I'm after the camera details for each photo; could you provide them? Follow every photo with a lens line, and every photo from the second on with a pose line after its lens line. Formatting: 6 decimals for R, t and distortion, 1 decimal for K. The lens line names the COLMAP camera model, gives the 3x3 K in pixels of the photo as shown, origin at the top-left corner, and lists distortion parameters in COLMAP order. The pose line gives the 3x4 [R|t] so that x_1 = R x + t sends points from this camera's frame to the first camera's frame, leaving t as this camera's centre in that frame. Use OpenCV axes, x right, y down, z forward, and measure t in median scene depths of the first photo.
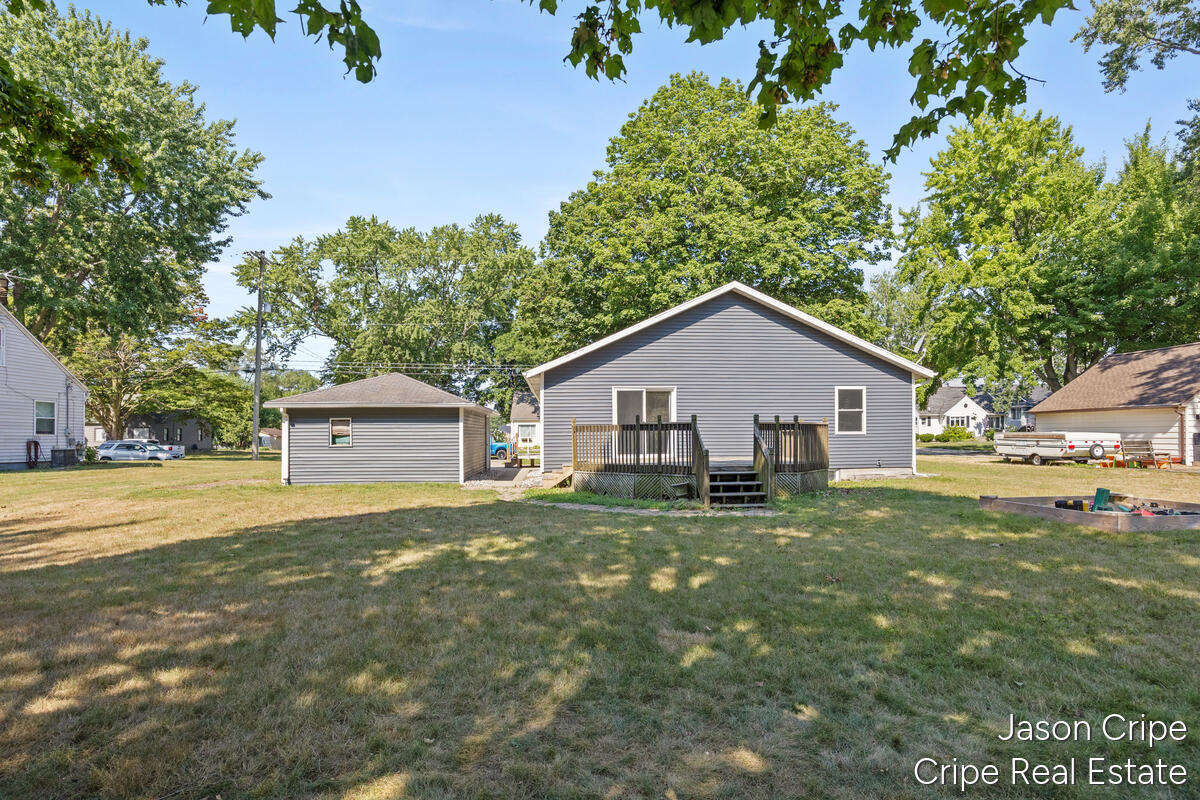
lens RADIAL K [[600.6, 0, 600.4], [0, 600.6, 401.6], [0, 0, 1]] dist [-0.018146, 0.002305]
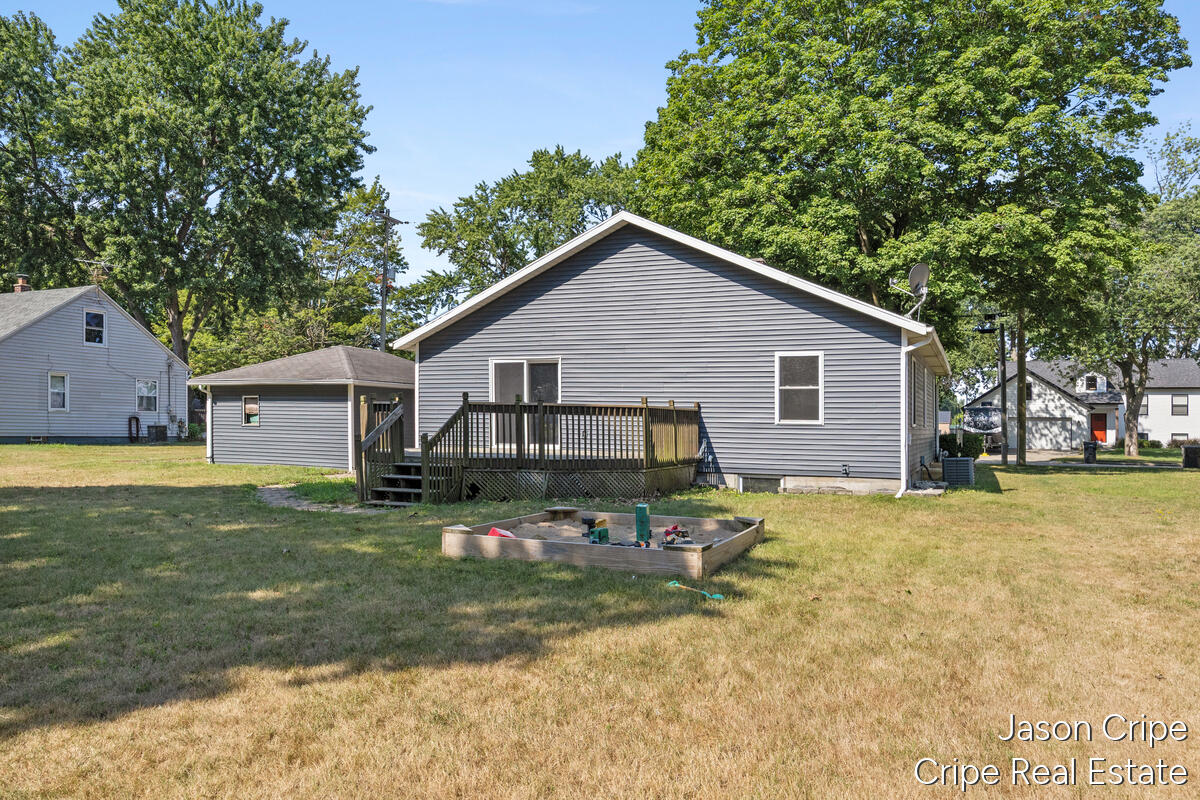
lens RADIAL K [[842.1, 0, 600.5], [0, 842.1, 396.9], [0, 0, 1]] dist [-0.009283, -0.002563]
pose [[0.879994, 0.004685, -0.474962, 0.669666], [0.006669, 0.999731, 0.022219, 0.002551], [0.474938, -0.022720, 0.879726, 0.081474]]
